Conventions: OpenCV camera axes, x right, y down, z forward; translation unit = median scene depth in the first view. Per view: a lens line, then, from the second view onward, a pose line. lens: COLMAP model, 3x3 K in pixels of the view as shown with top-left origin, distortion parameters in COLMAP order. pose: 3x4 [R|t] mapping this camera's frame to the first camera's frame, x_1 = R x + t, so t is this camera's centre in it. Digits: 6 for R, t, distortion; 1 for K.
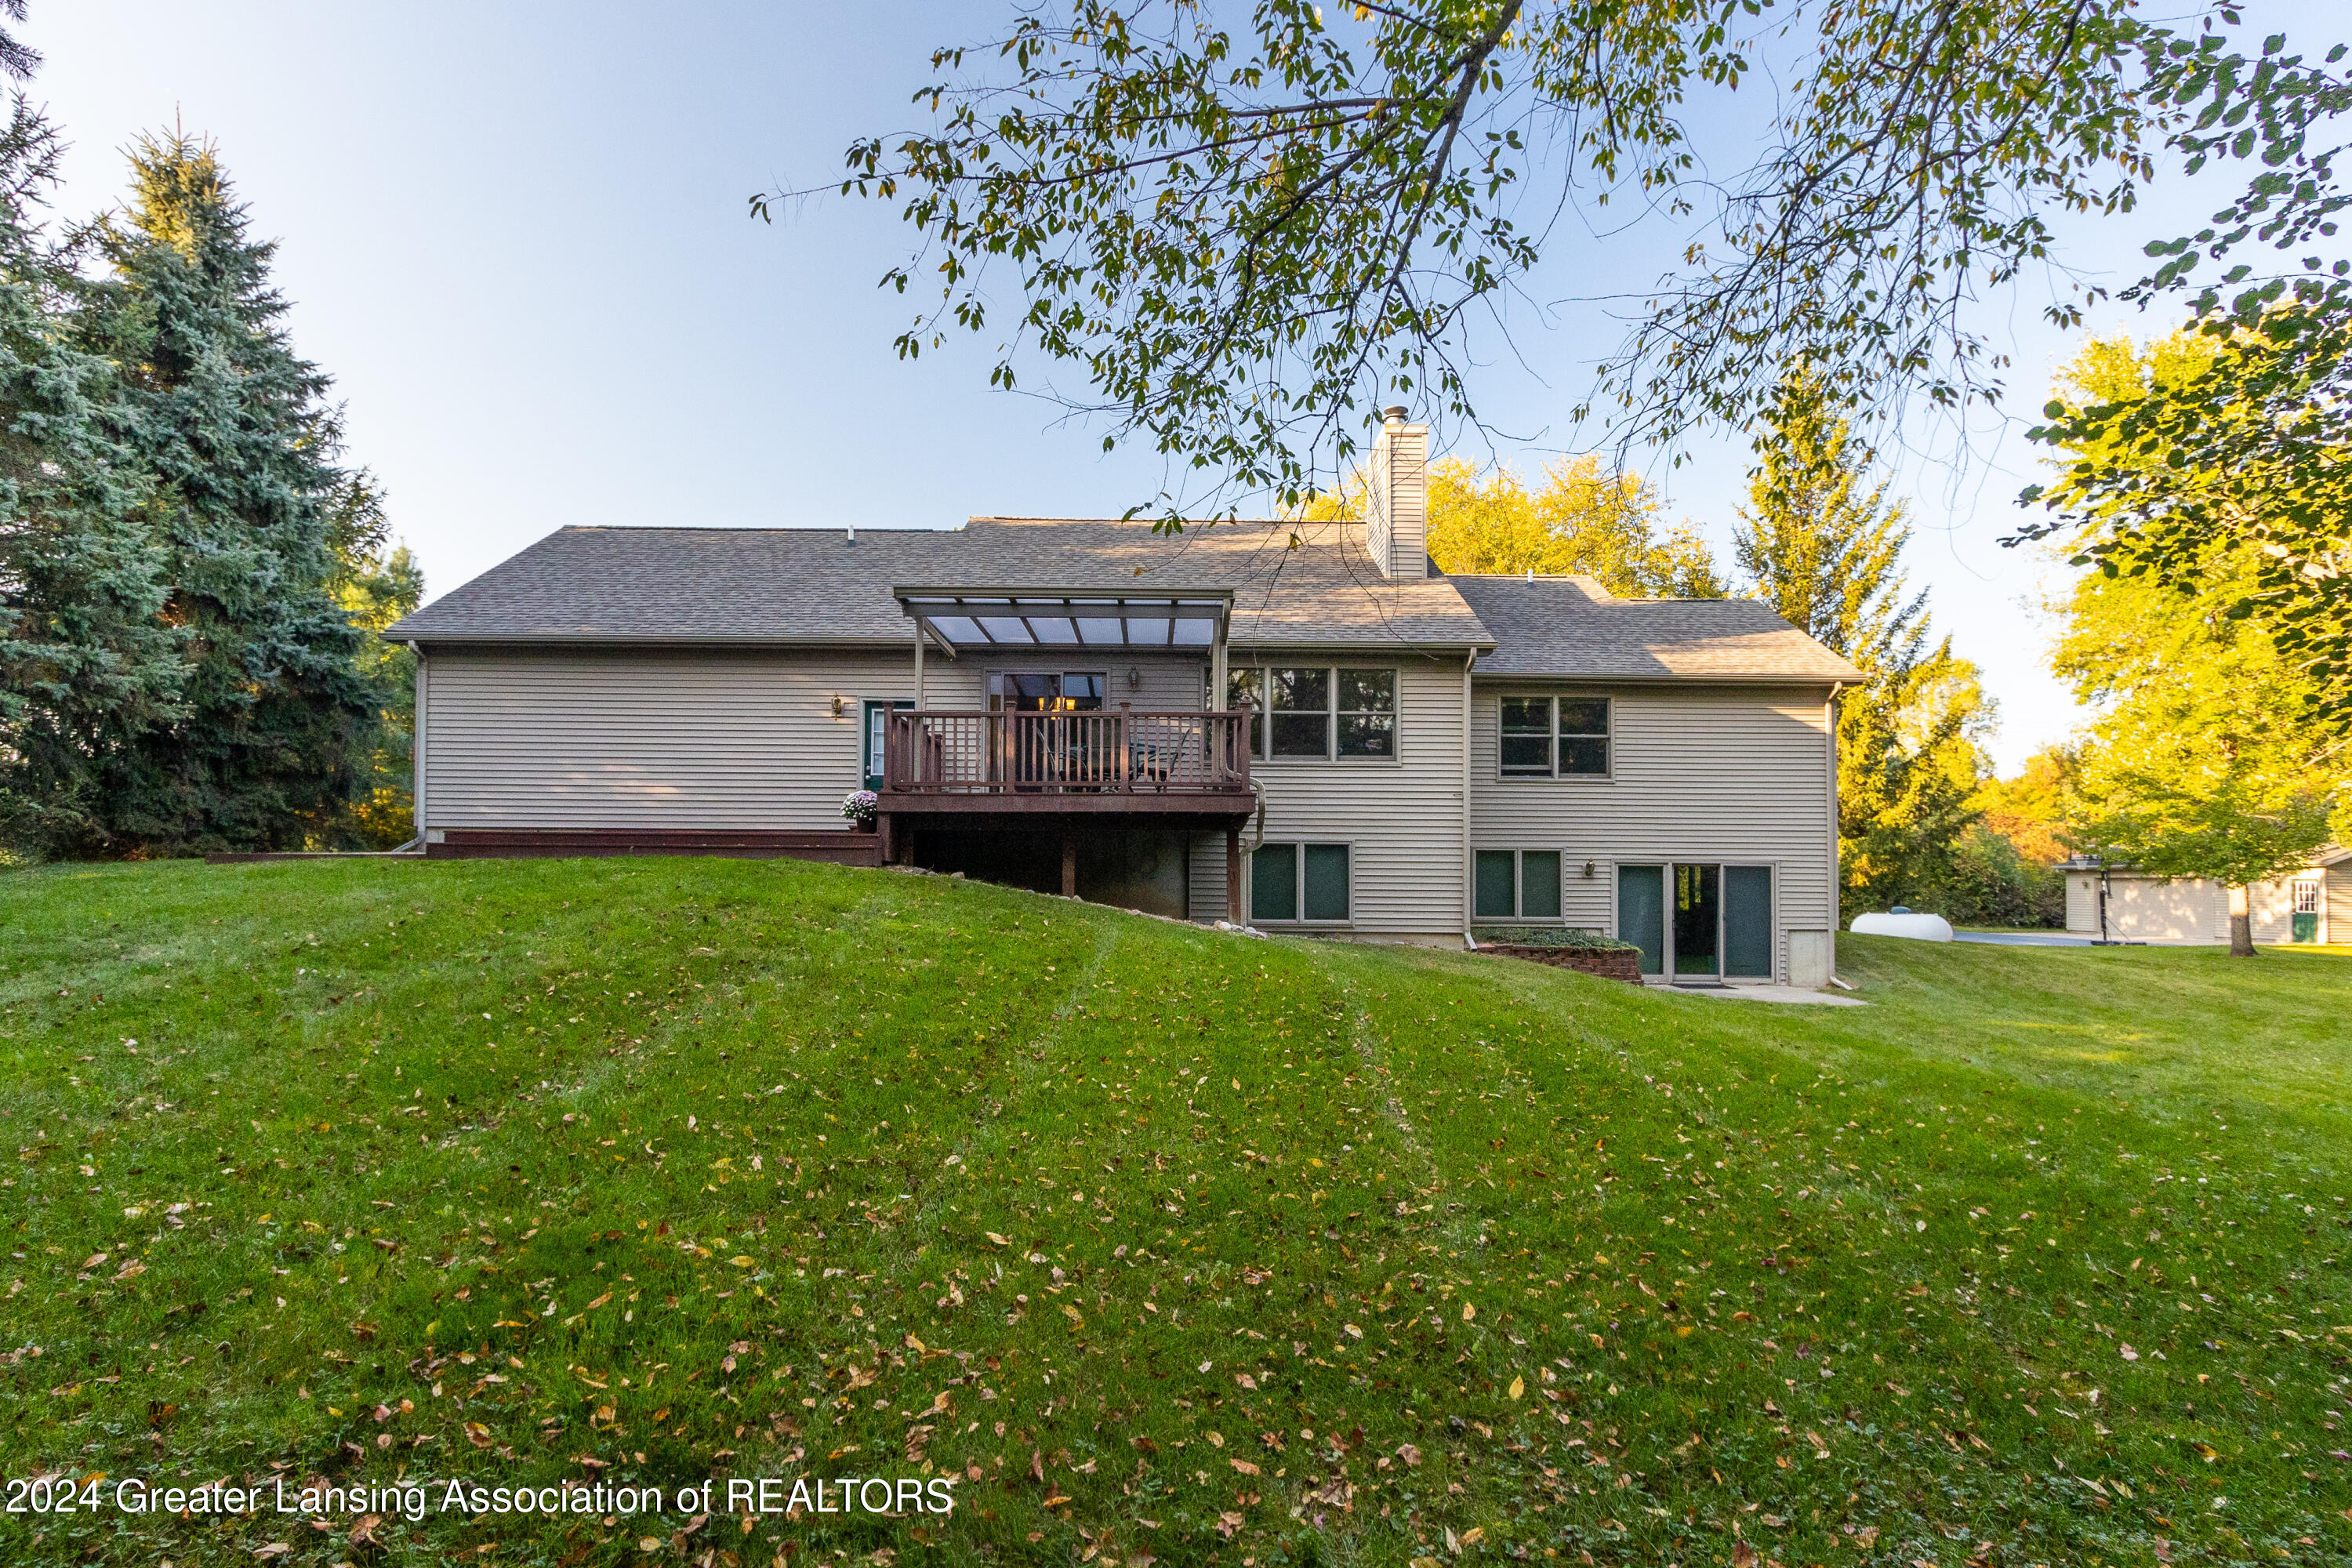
lens RADIAL K [[1197.4, 0, 1157.4], [0, 1197.4, 849.1], [0, 0, 1]] dist [-0.003433, -0.001879]
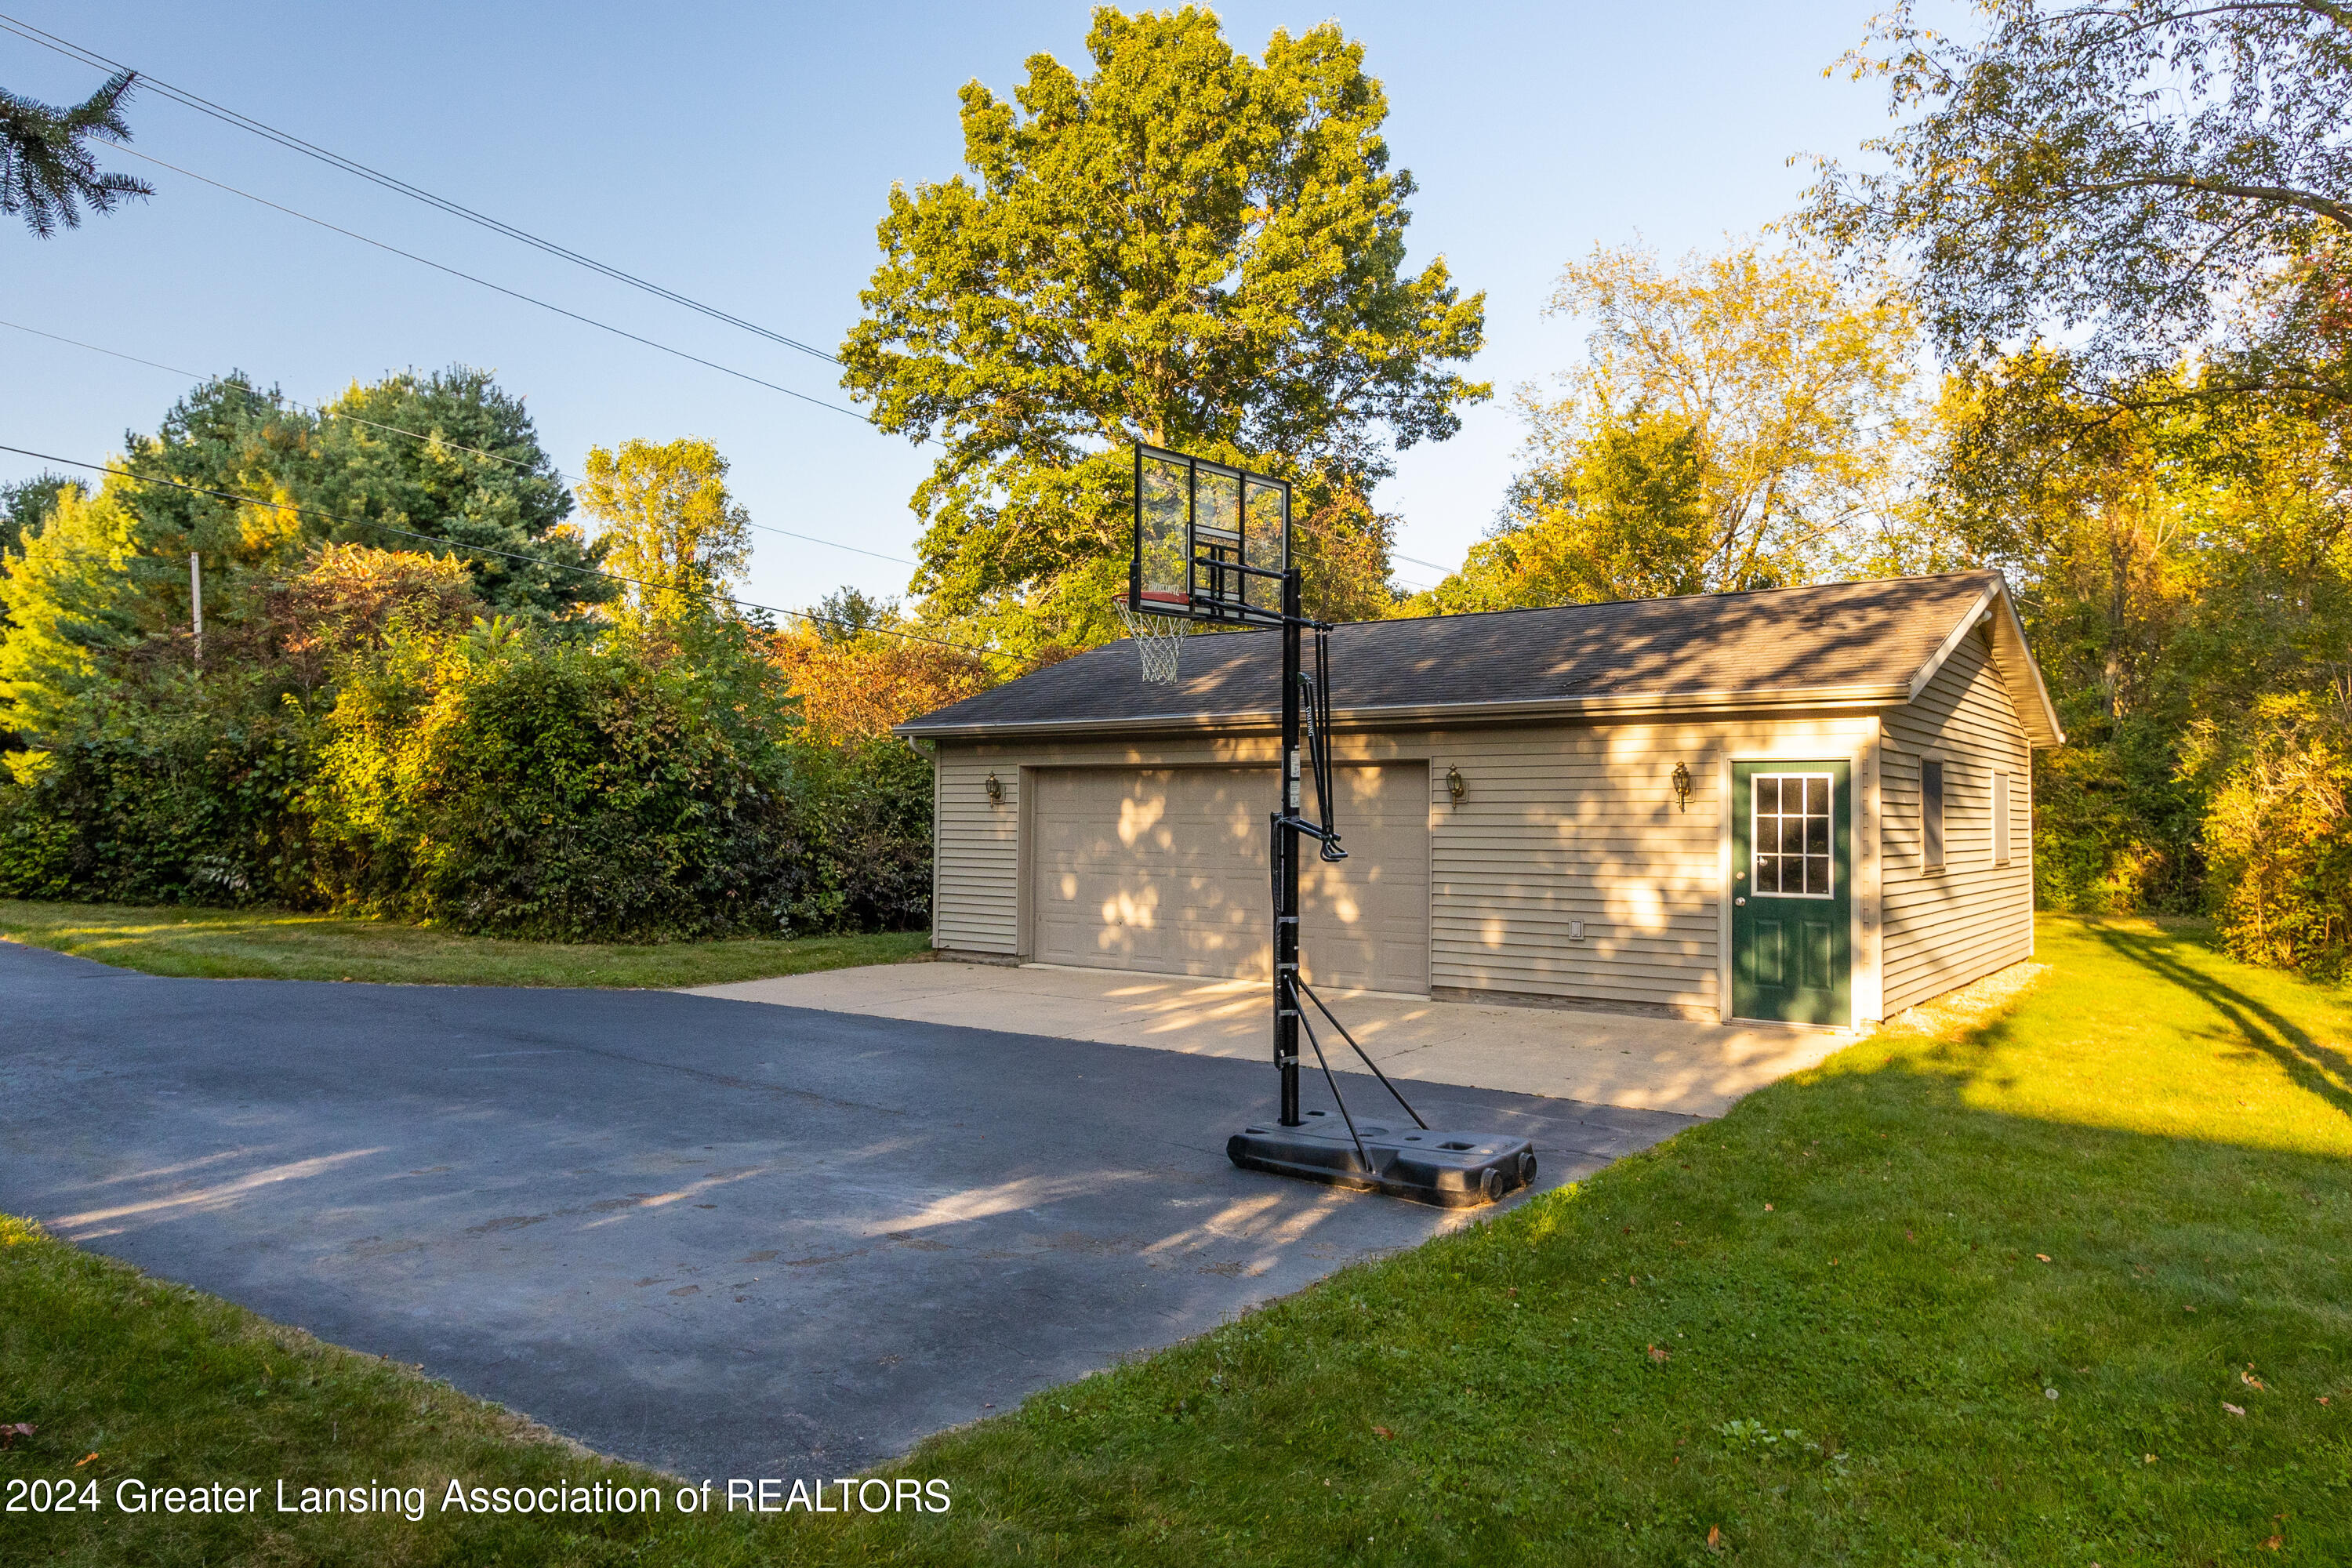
lens RADIAL K [[1559.0, 0, 1175.5], [0, 1559.0, 730.8], [0, 0, 1]] dist [-0.063678, 0.000412]
pose [[0.631747, 0.037476, 0.774268, 0.853504], [-0.021253, 0.999293, -0.031027, 0.043332], [-0.774883, 0.003145, 0.632096, 1.207817]]
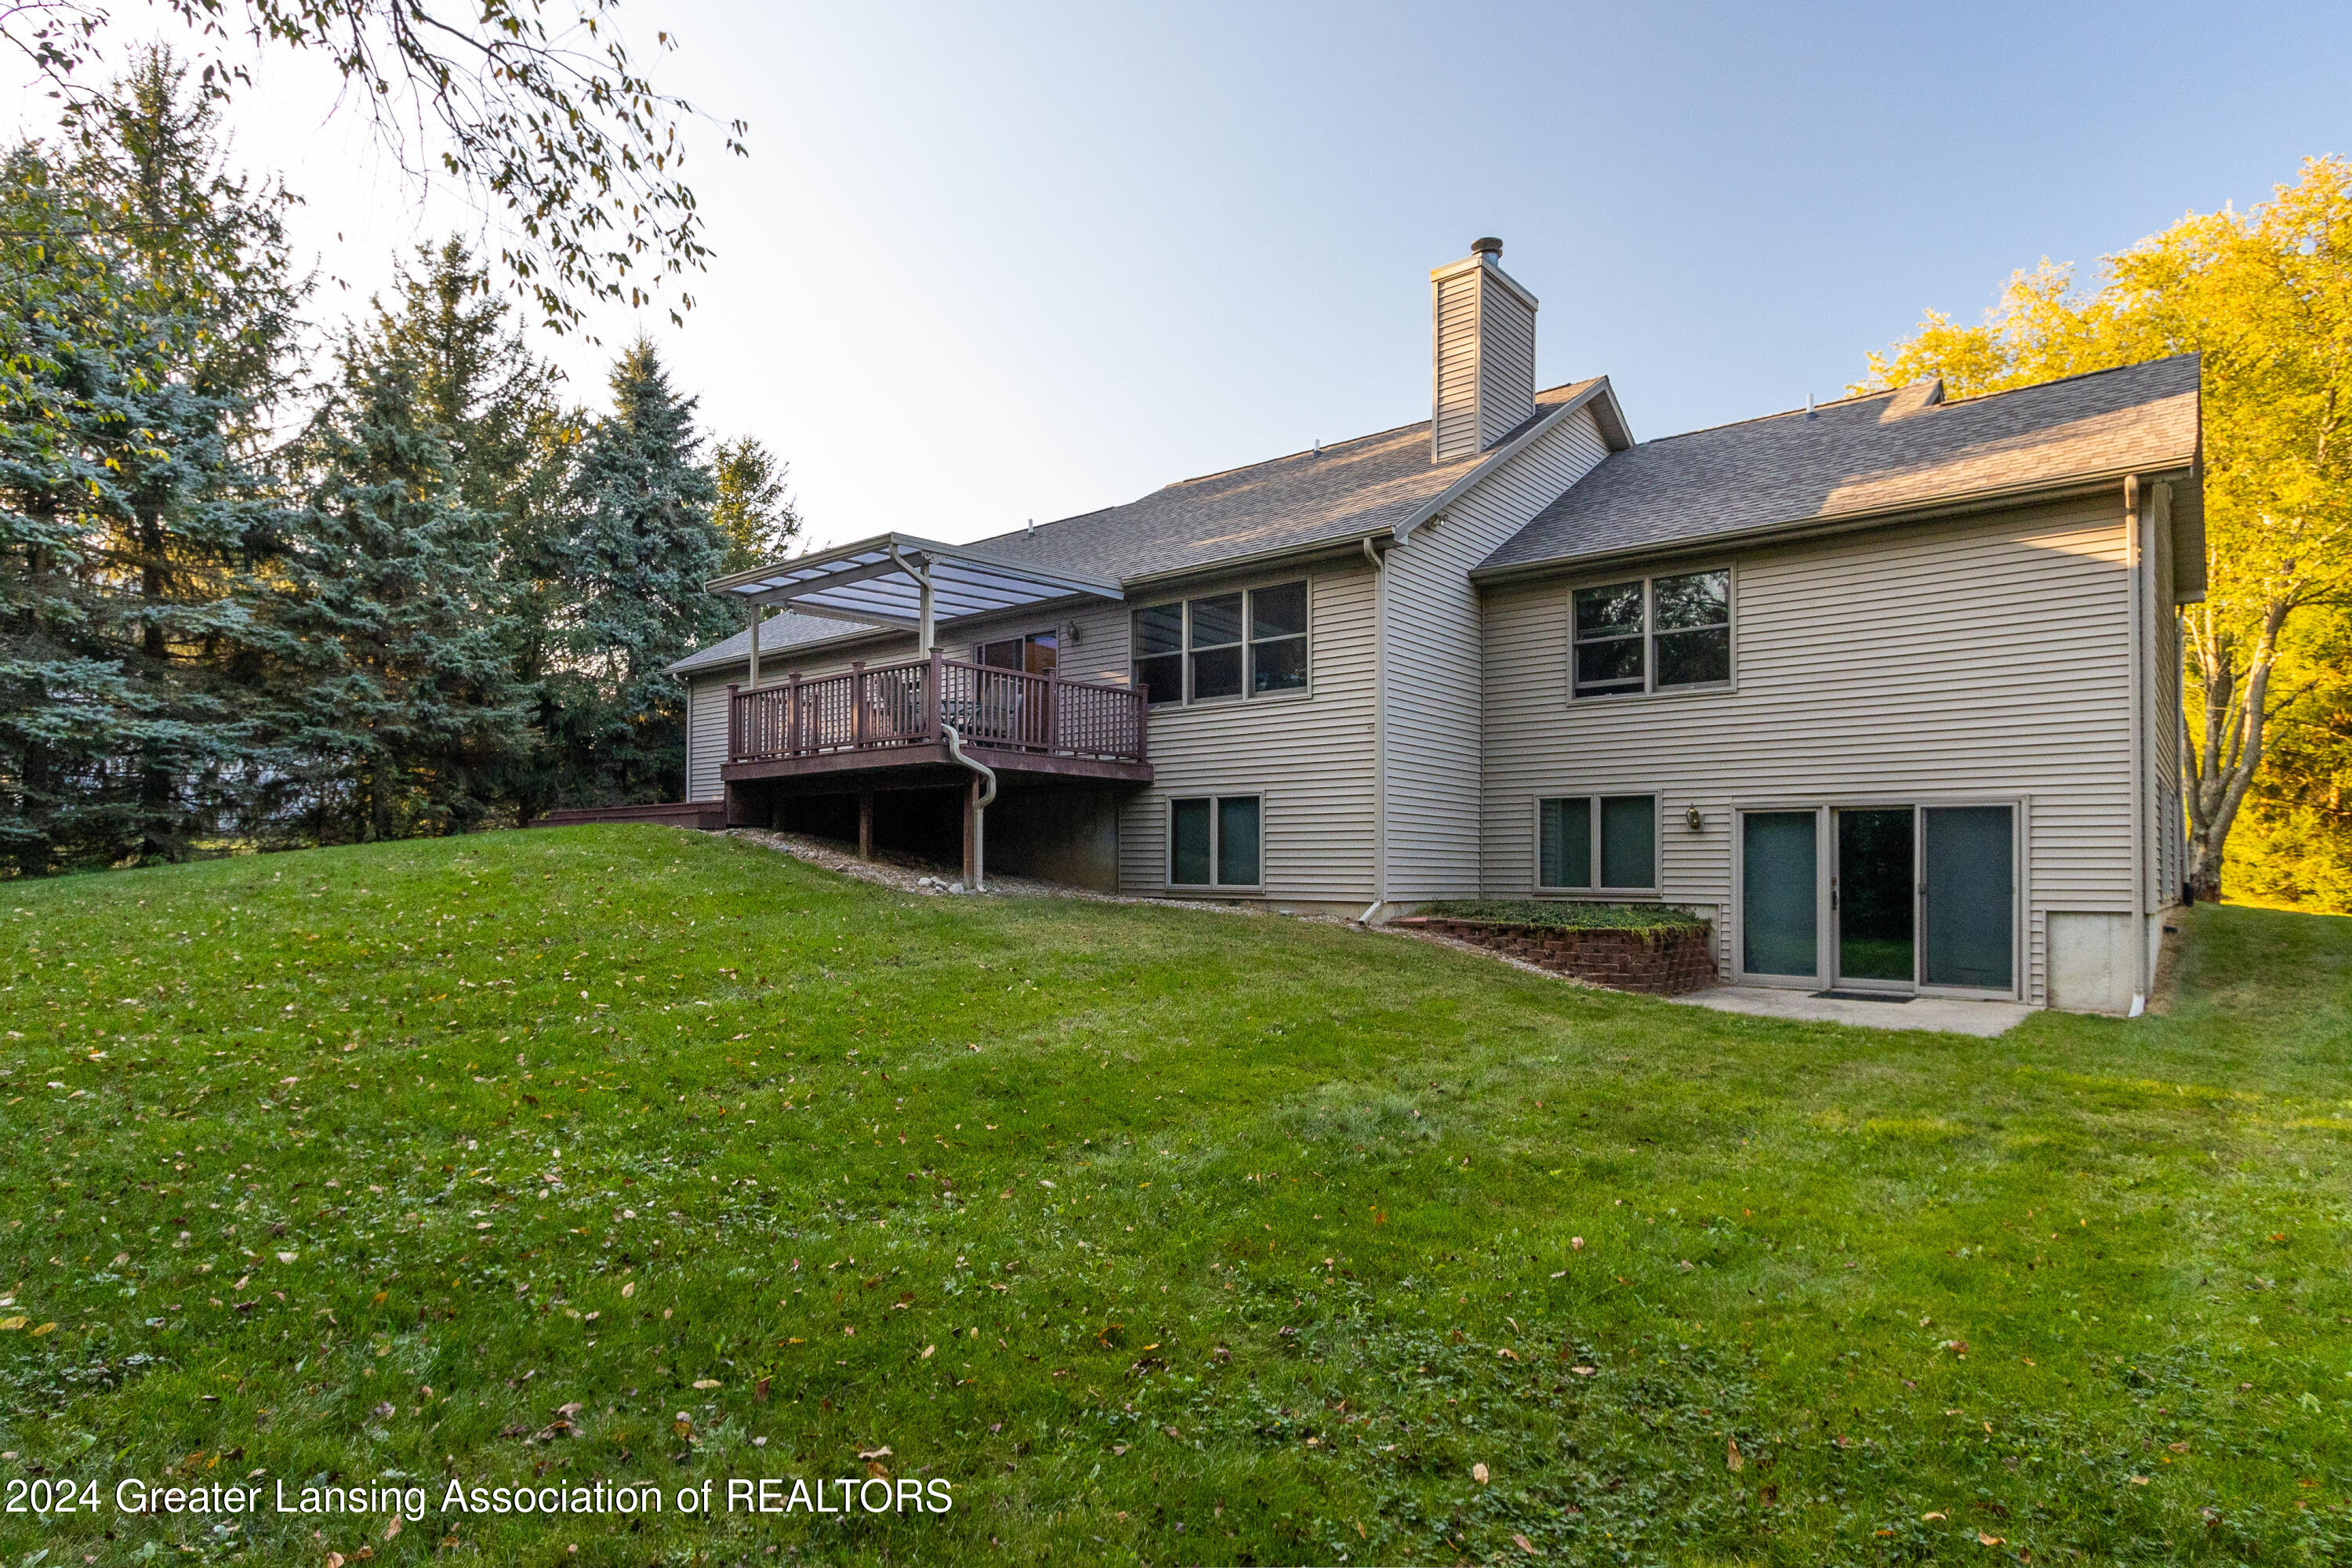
lens RADIAL K [[1249.0, 0, 1170.6], [0, 1249.0, 847.3], [0, 0, 1]] dist [0.002874, -0.000848]
pose [[0.758165, -0.016175, -0.651862, 0.442907], [0.016624, 0.999847, -0.005475, 0.023314], [0.651851, -0.006685, 0.758318, 0.184808]]
